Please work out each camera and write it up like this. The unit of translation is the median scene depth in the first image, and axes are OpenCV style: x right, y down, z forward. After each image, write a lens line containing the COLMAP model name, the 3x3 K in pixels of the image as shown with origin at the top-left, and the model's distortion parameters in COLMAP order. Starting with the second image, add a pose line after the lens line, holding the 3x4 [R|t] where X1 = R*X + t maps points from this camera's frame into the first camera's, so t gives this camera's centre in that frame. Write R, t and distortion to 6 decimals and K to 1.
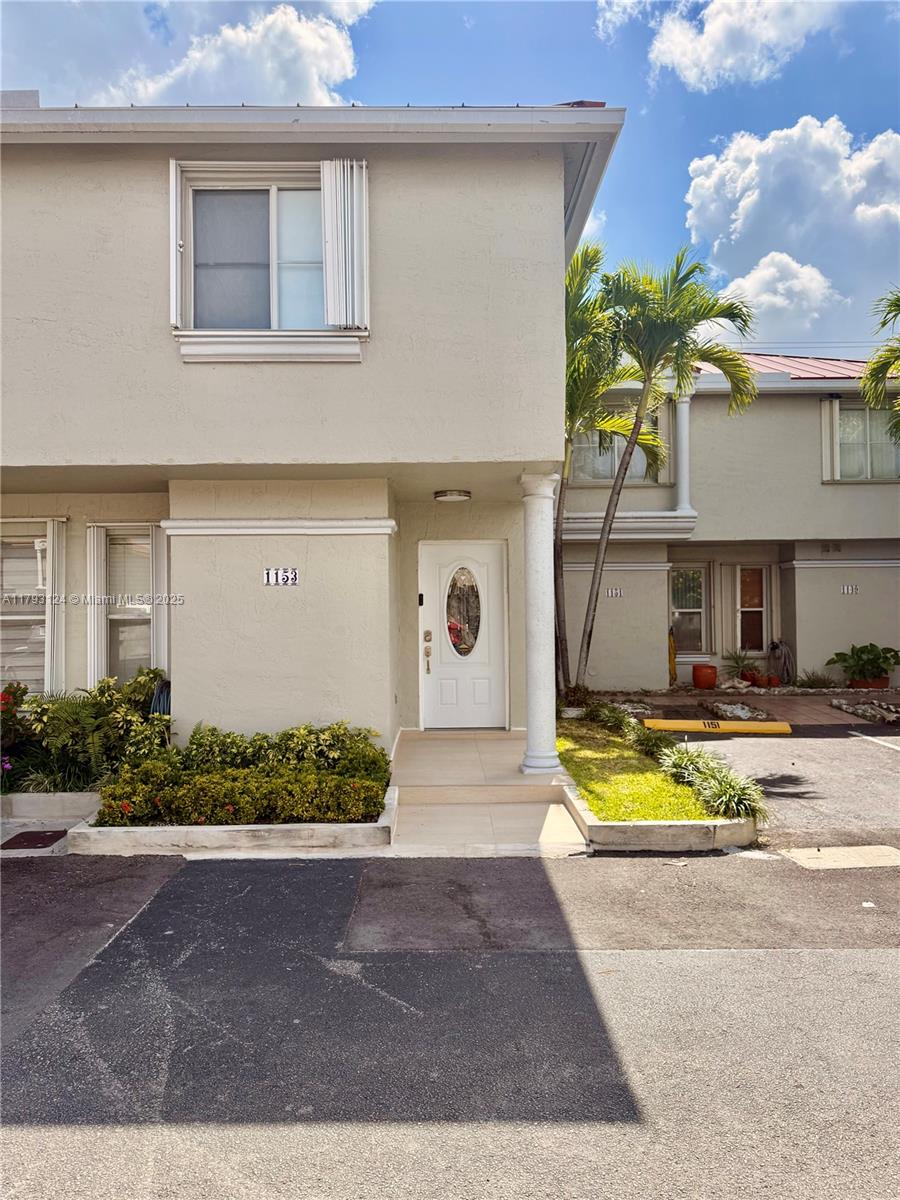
lens RADIAL K [[852.2, 0, 461.4], [0, 852.2, 595.5], [0, 0, 1]] dist [0.074734, -0.085605]
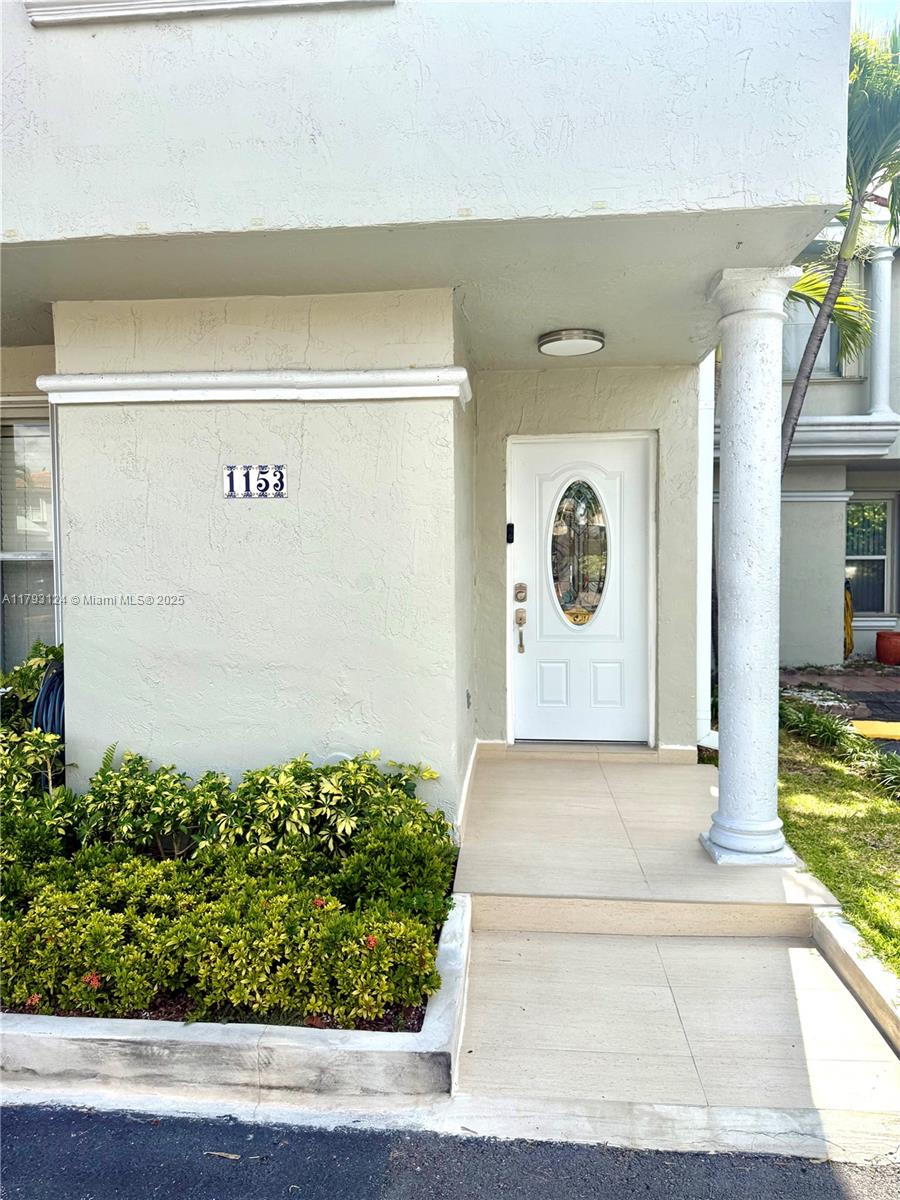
lens RADIAL K [[862.9, 0, 440.2], [0, 862.9, 604.0], [0, 0, 1]] dist [0.043052, -0.003169]
pose [[0.993364, 0.008773, -0.114679, -0.033317], [-0.001214, 0.997831, 0.065823, 0.019459], [0.115008, -0.065247, 0.991220, 0.481118]]
